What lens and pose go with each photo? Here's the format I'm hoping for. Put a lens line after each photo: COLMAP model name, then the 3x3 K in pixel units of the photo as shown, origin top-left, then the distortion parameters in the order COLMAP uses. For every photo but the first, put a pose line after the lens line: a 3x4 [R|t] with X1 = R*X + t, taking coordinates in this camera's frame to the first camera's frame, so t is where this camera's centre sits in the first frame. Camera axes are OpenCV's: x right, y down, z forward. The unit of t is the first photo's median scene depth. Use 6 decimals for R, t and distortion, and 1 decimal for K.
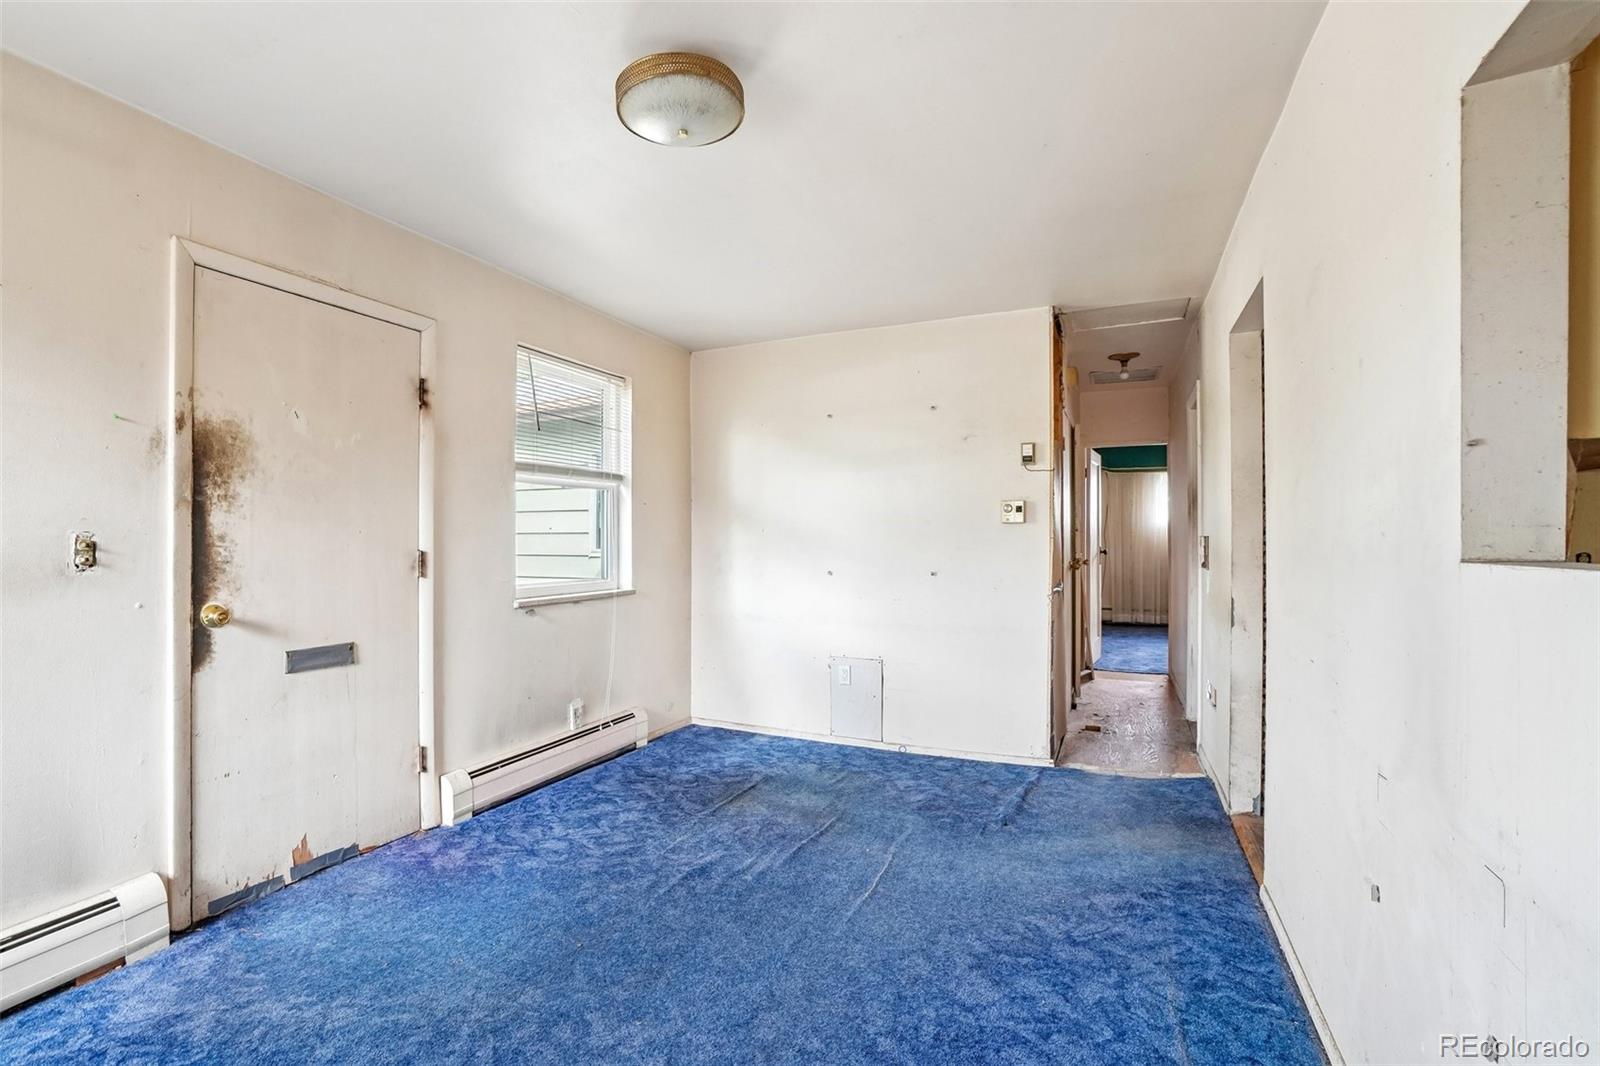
lens RADIAL K [[752.1, 0, 779.9], [0, 752.1, 525.1], [0, 0, 1]] dist [-0.039128, 0.018681]
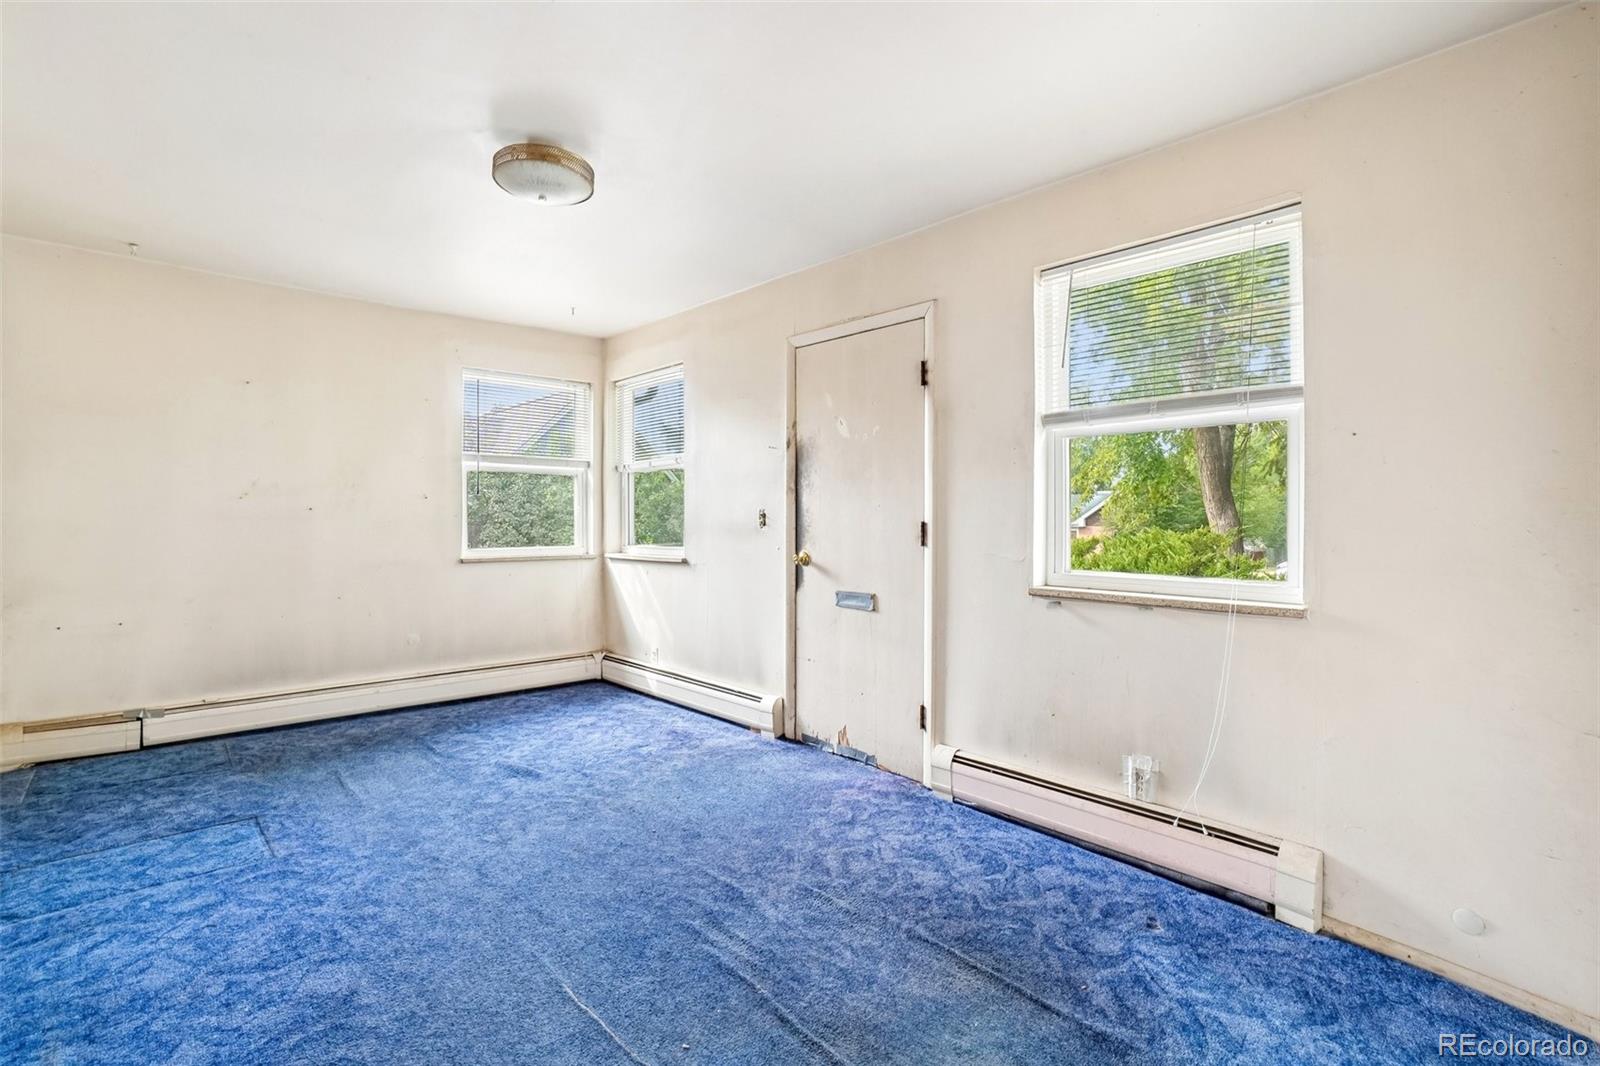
lens RADIAL K [[752.1, 0, 782.5], [0, 752.1, 514.2], [0, 0, 1]] dist [-0.039128, 0.018681]
pose [[-0.417220, -0.010393, -0.908746, 0.511702], [0.005330, 0.999889, -0.013882, 0.032394], [0.908790, -0.010636, -0.417119, 1.114868]]
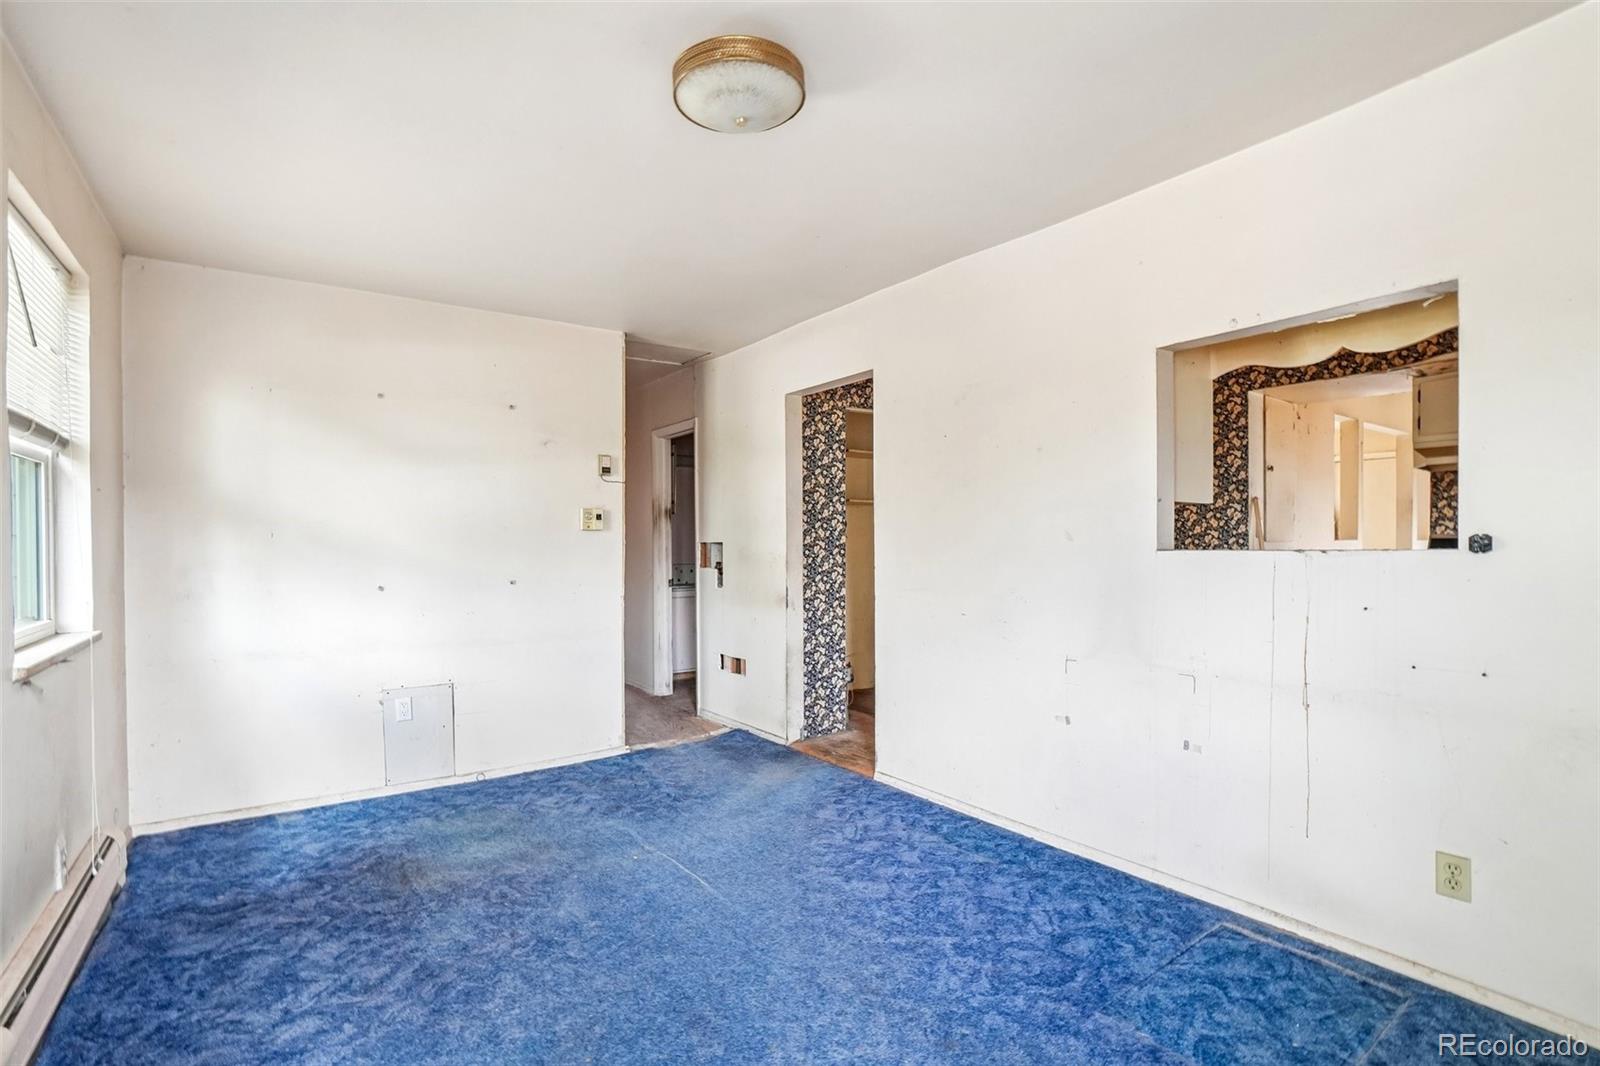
lens RADIAL K [[752.1, 0, 810.6], [0, 752.1, 537.6], [0, 0, 1]] dist [-0.039128, 0.018681]
pose [[0.483860, 0.005722, 0.875127, -0.547897], [-0.011313, 0.999936, -0.000283, 0.005575], [-0.875072, -0.009763, 0.483894, 0.271175]]
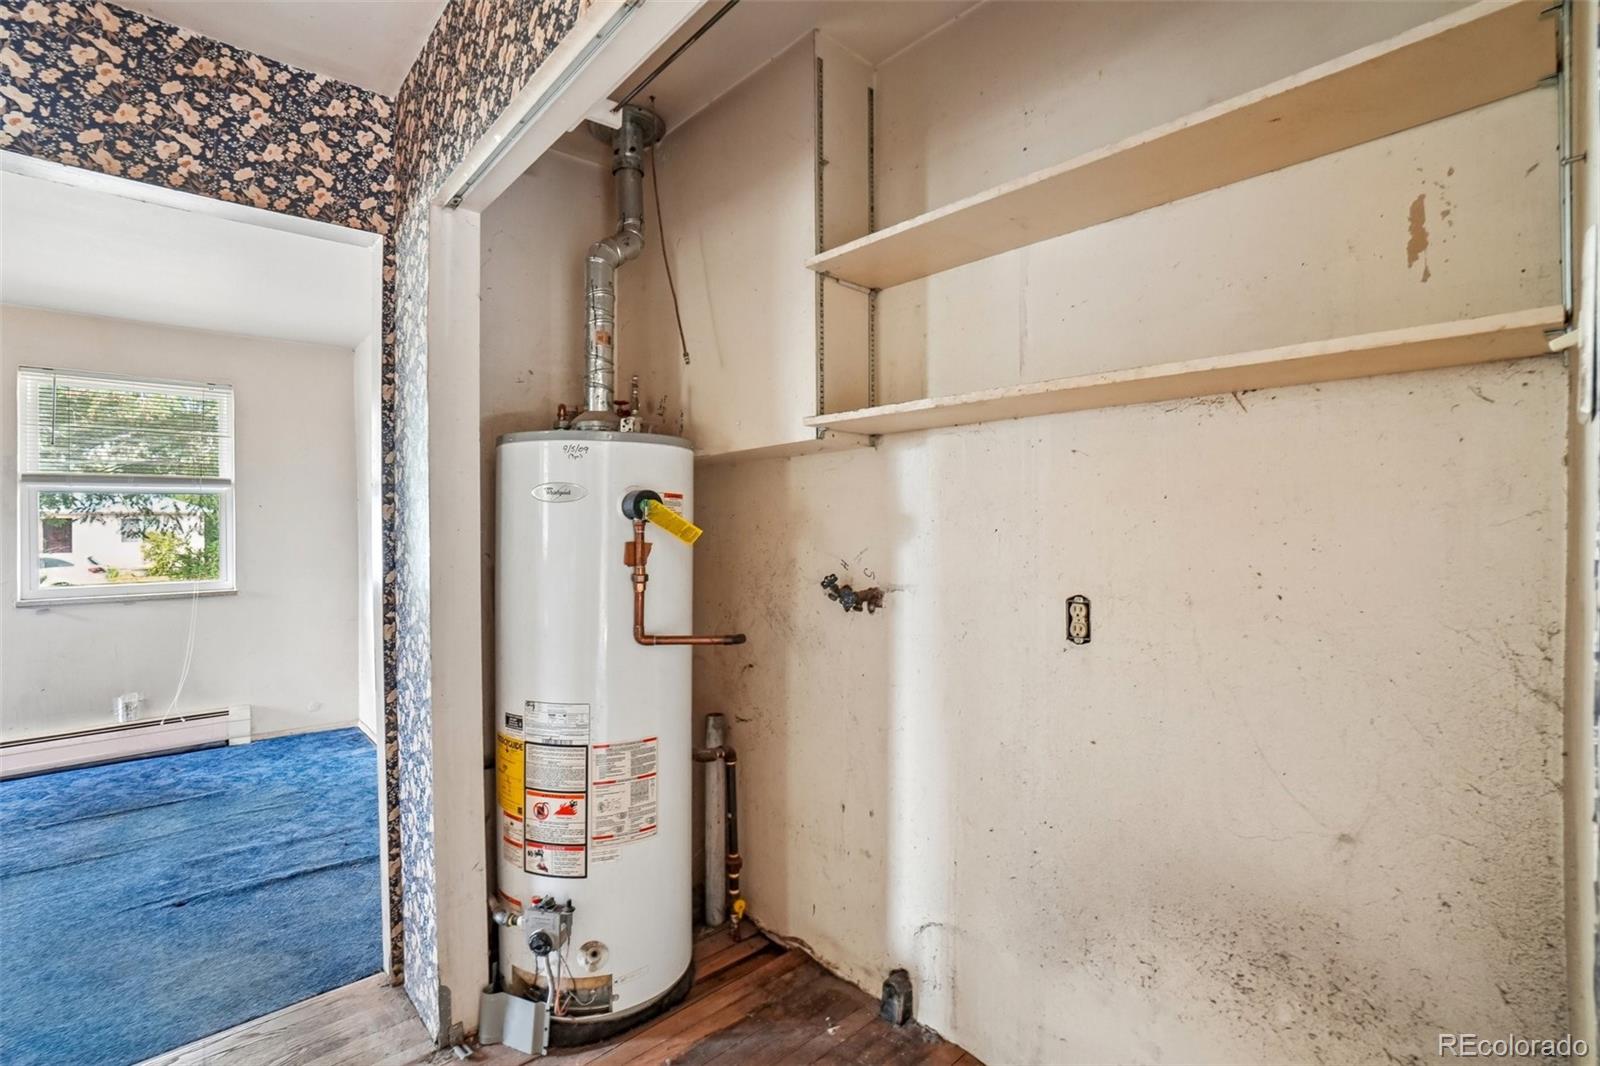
lens RADIAL K [[716.8, 0, 797.9], [0, 716.8, 544.0], [0, 0, 1]] dist [-0.017301, 0.002892]
pose [[0.905737, 0.006604, -0.423789, 1.144118], [0.011692, 0.999109, 0.040558, -0.011580], [0.423680, -0.041690, 0.904852, 0.566632]]
